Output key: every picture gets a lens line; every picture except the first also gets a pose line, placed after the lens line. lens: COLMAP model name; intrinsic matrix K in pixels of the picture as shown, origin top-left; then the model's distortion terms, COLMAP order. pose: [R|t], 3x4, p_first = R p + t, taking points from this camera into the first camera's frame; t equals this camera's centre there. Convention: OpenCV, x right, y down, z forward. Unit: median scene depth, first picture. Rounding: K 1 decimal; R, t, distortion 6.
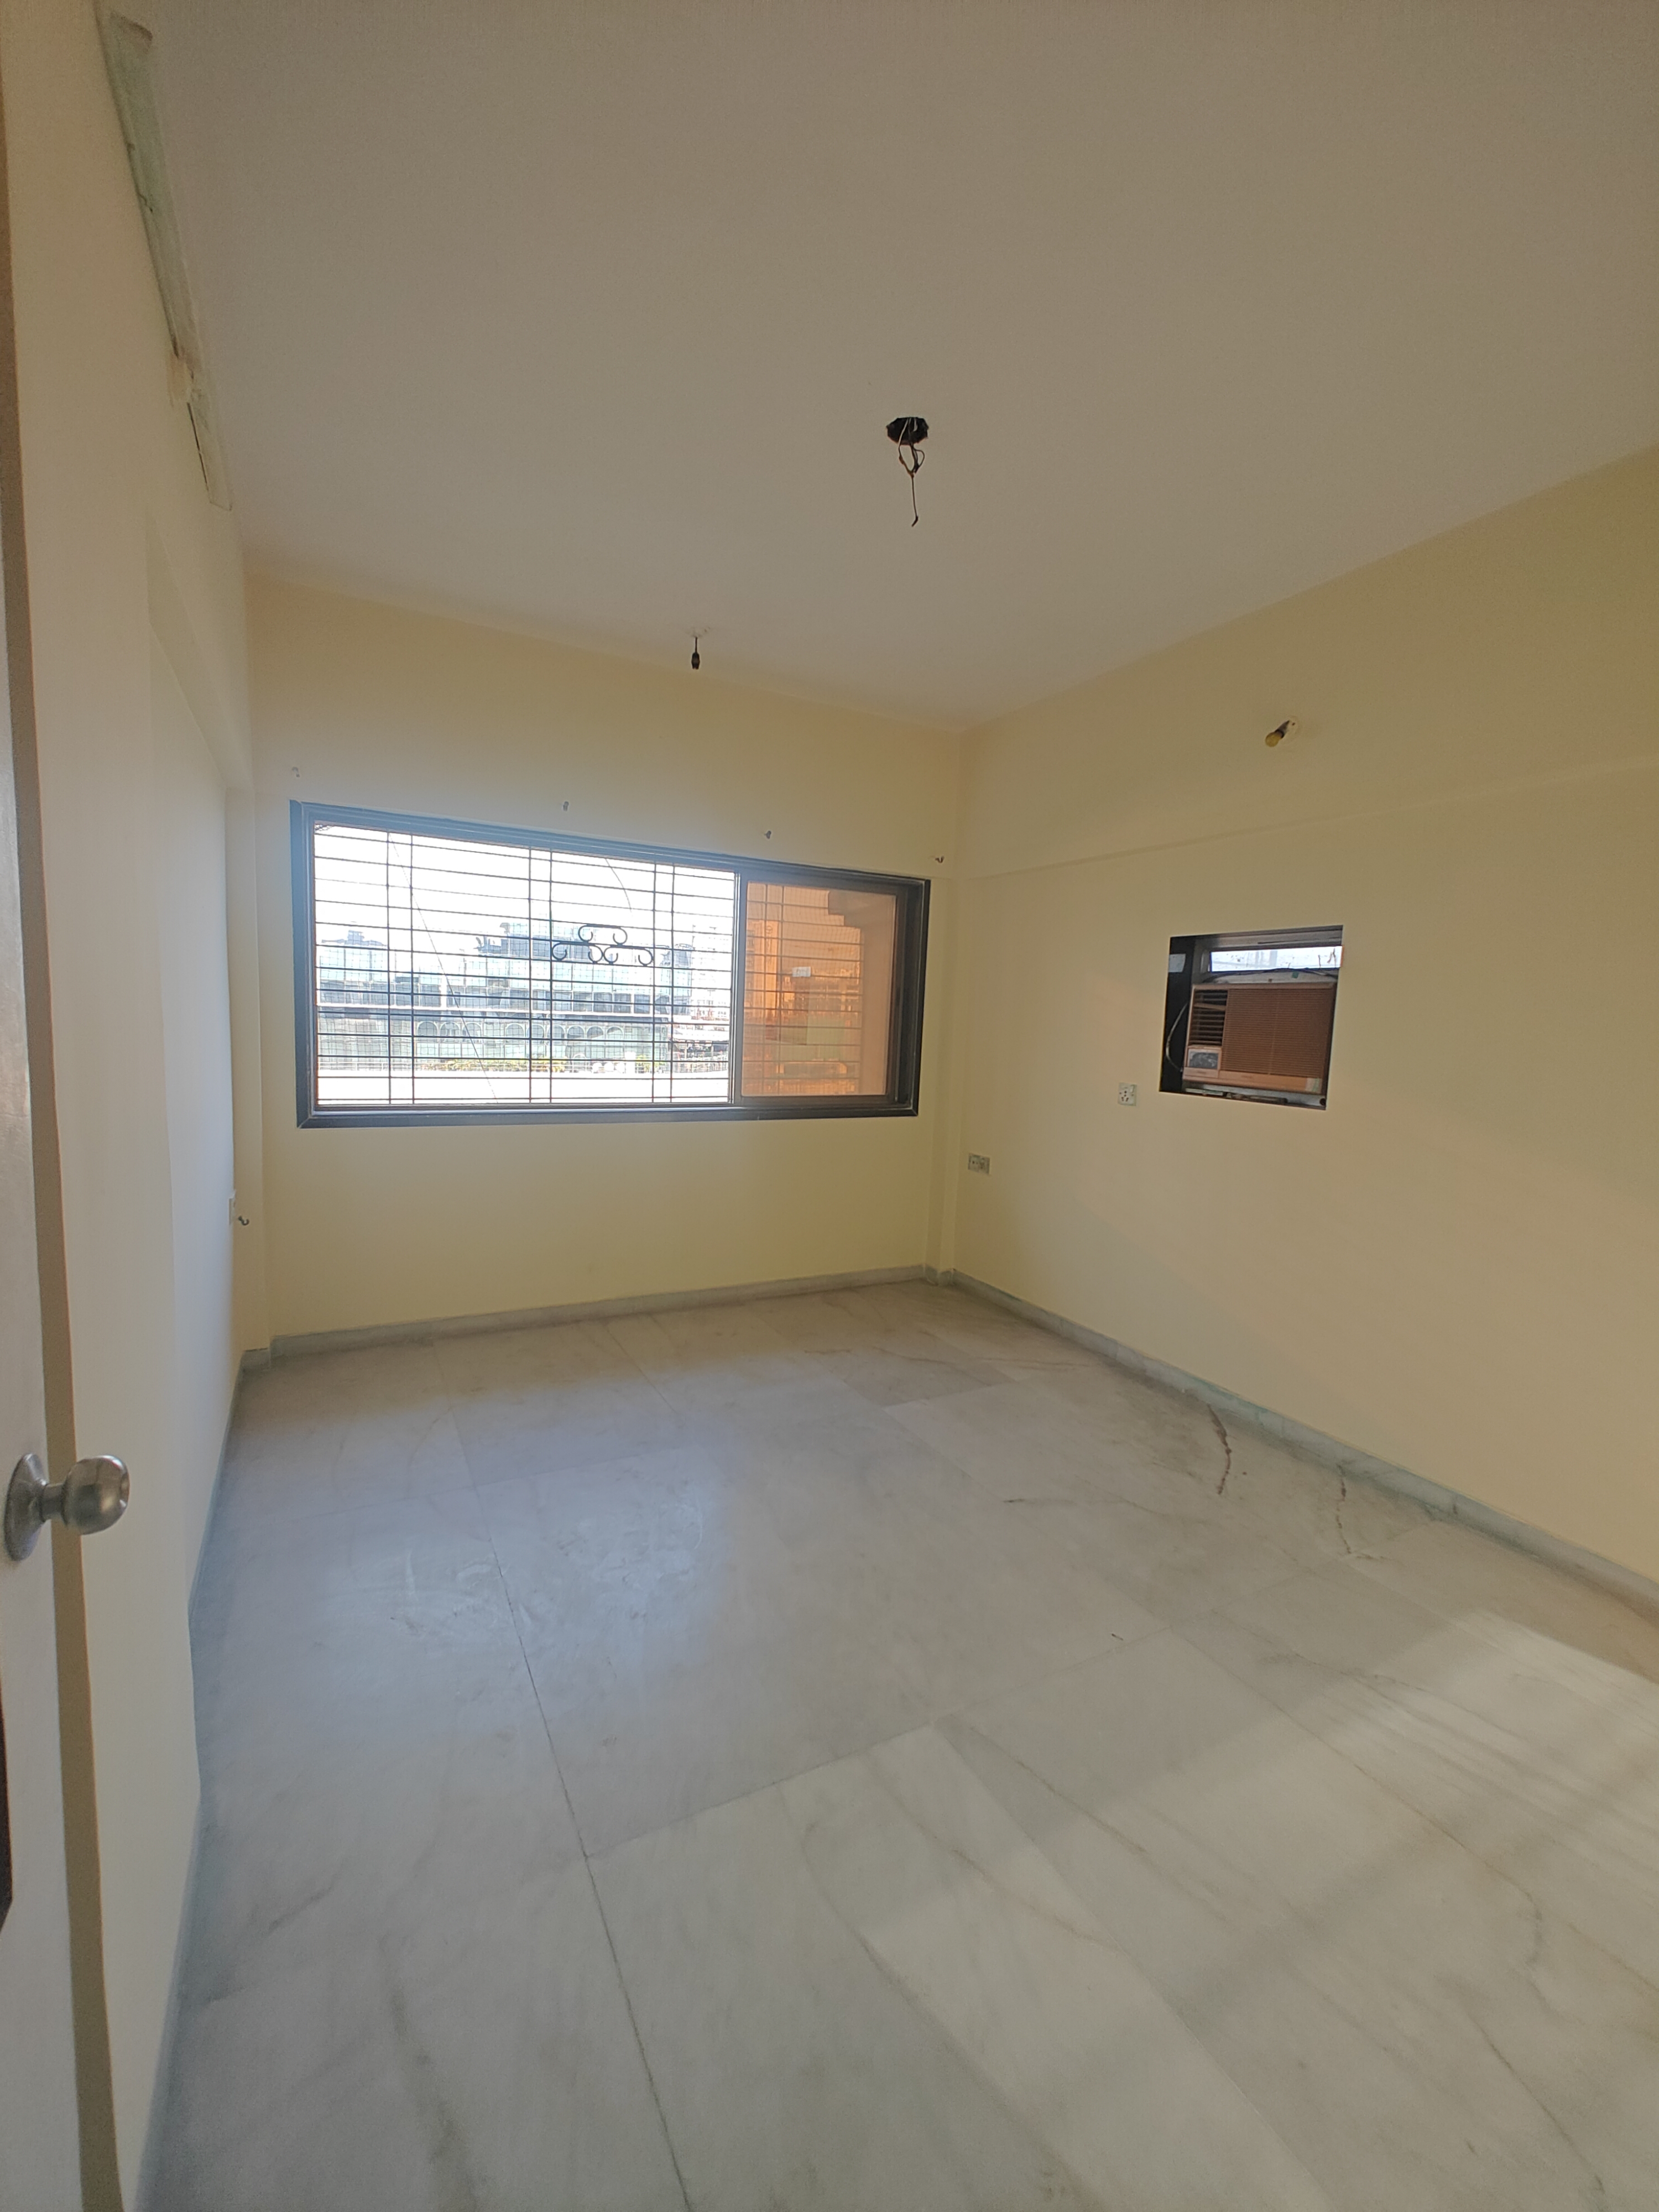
lens RADIAL K [[931.9, 0, 826.1], [0, 931.9, 1115.3], [0, 0, 1]] dist [-0.001538, 0.003455]
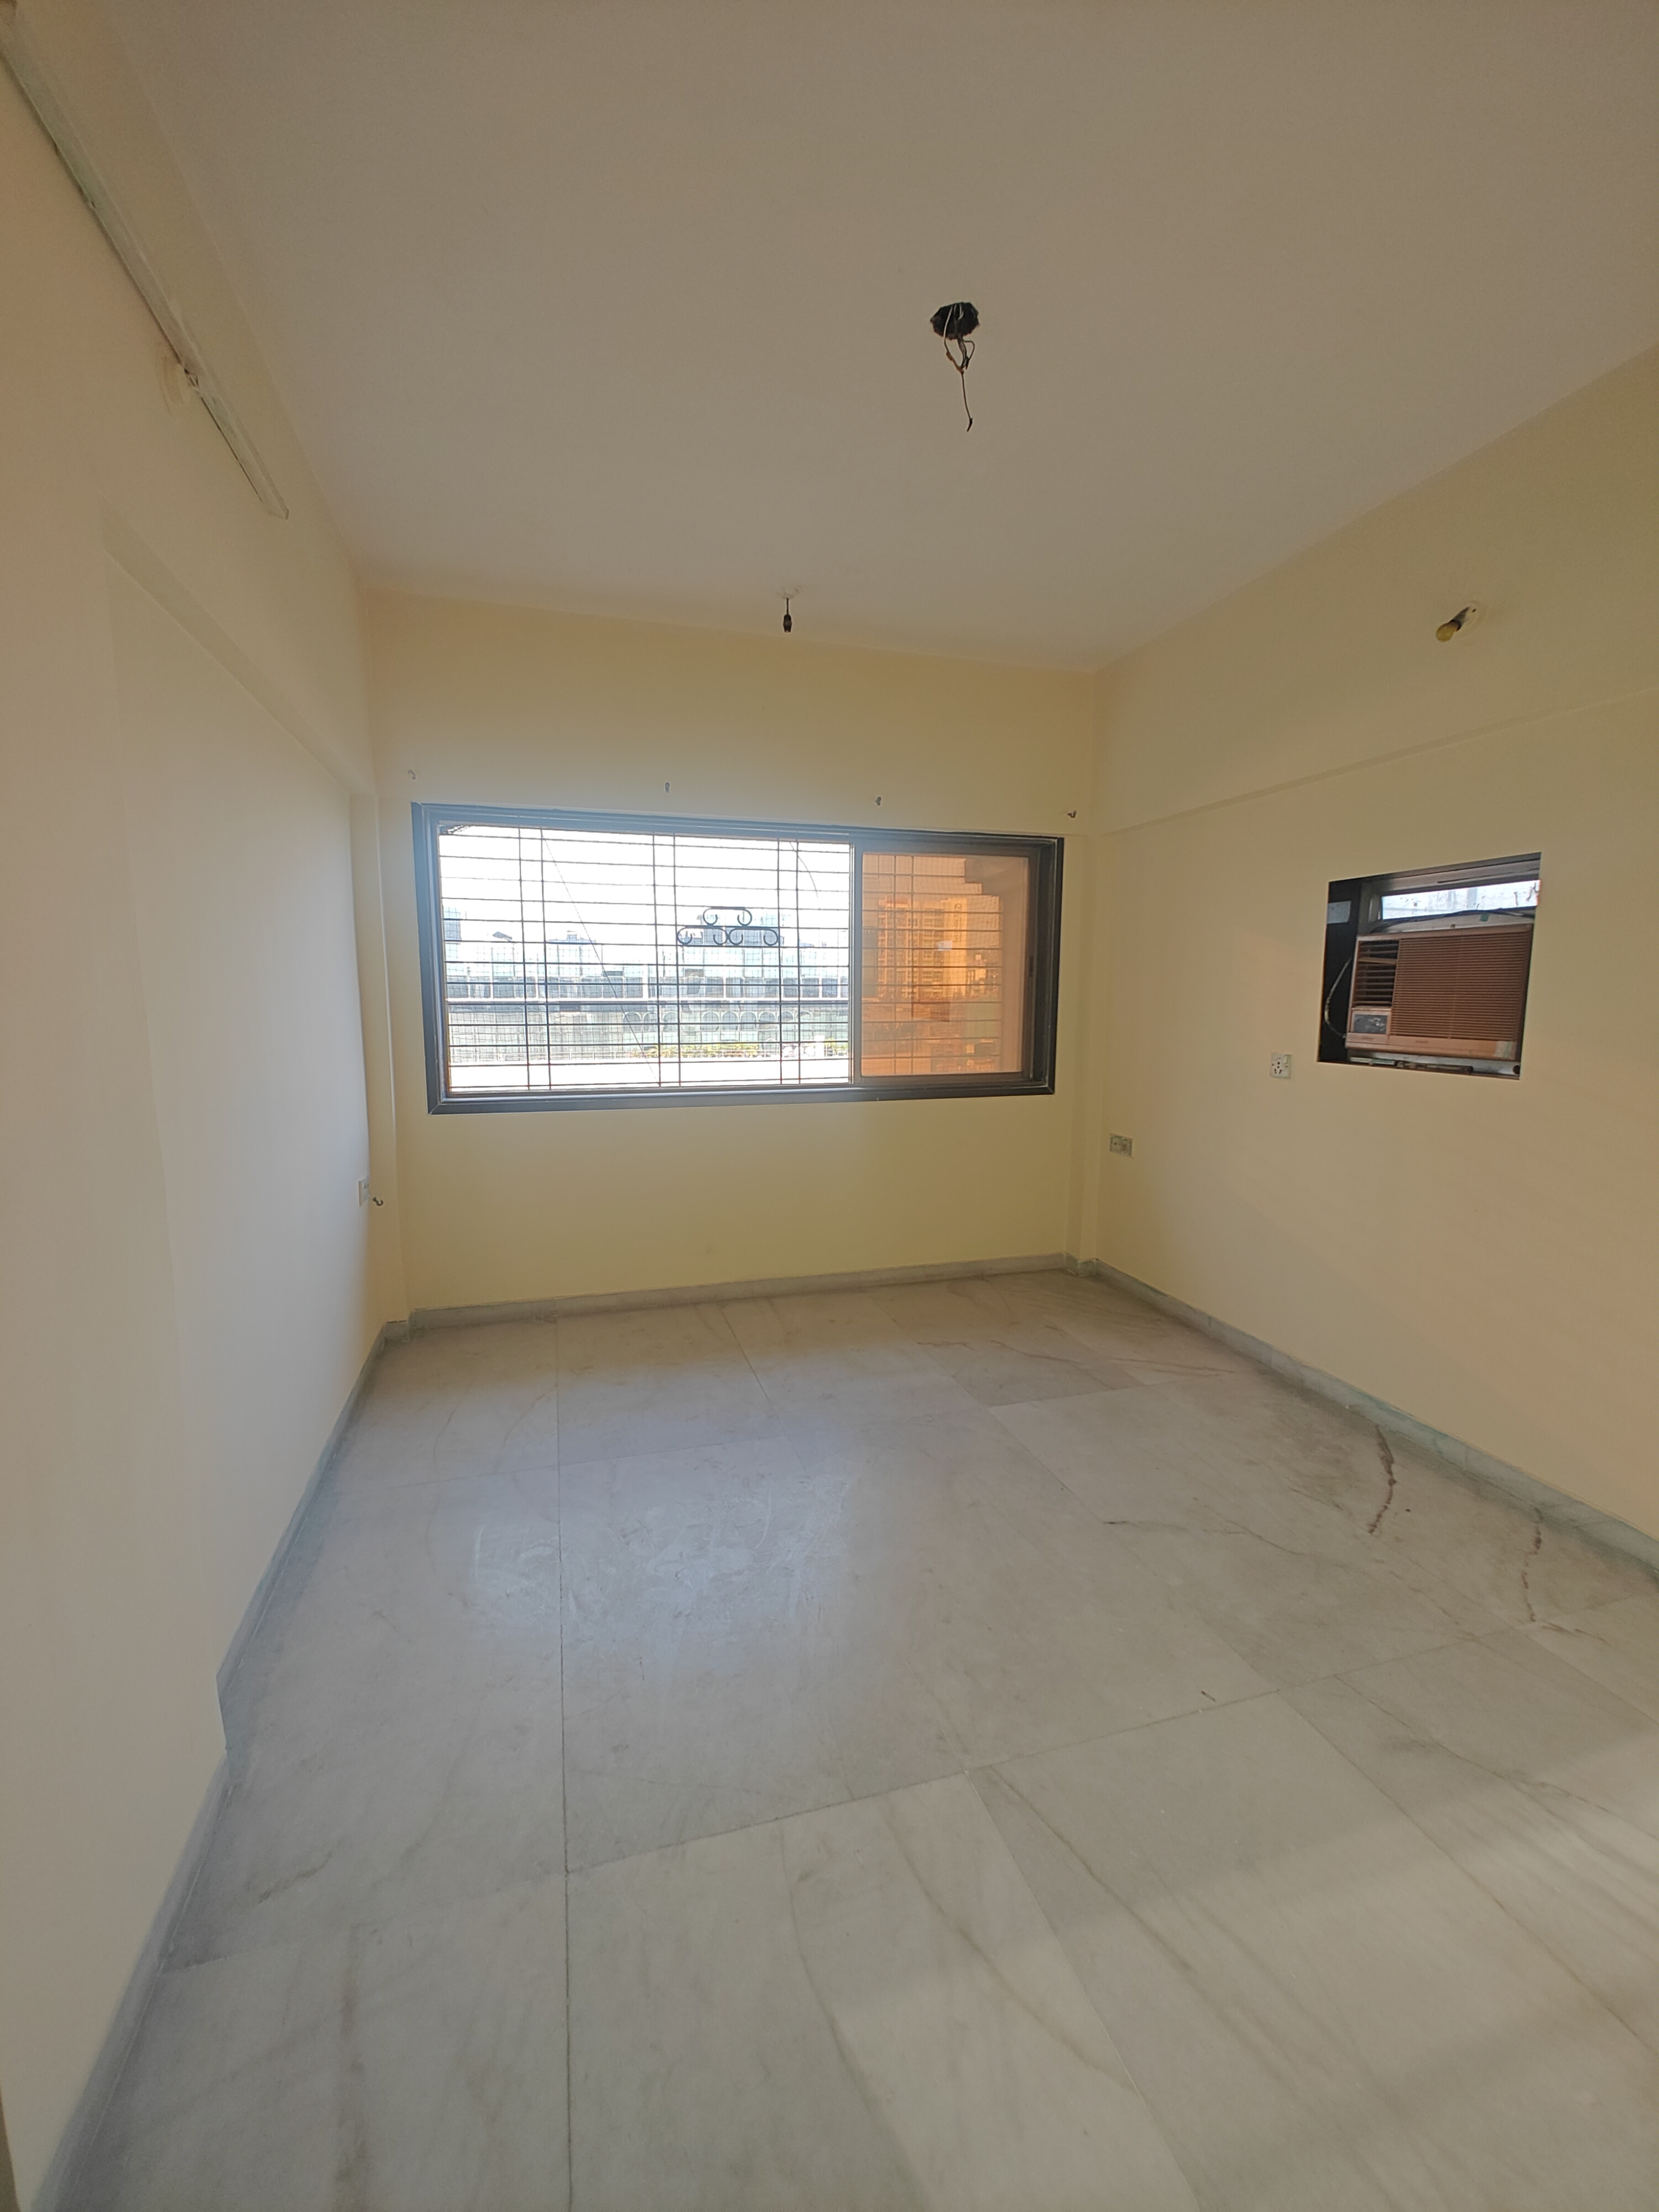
lens RADIAL K [[931.9, 0, 826.1], [0, 931.9, 1115.3], [0, 0, 1]] dist [-0.001538, 0.003455]
pose [[0.978596, -0.010102, -0.205541, 0.095020], [0.014337, 0.999714, 0.019125, 0.001238], [0.205289, -0.021663, 0.978462, 0.060440]]
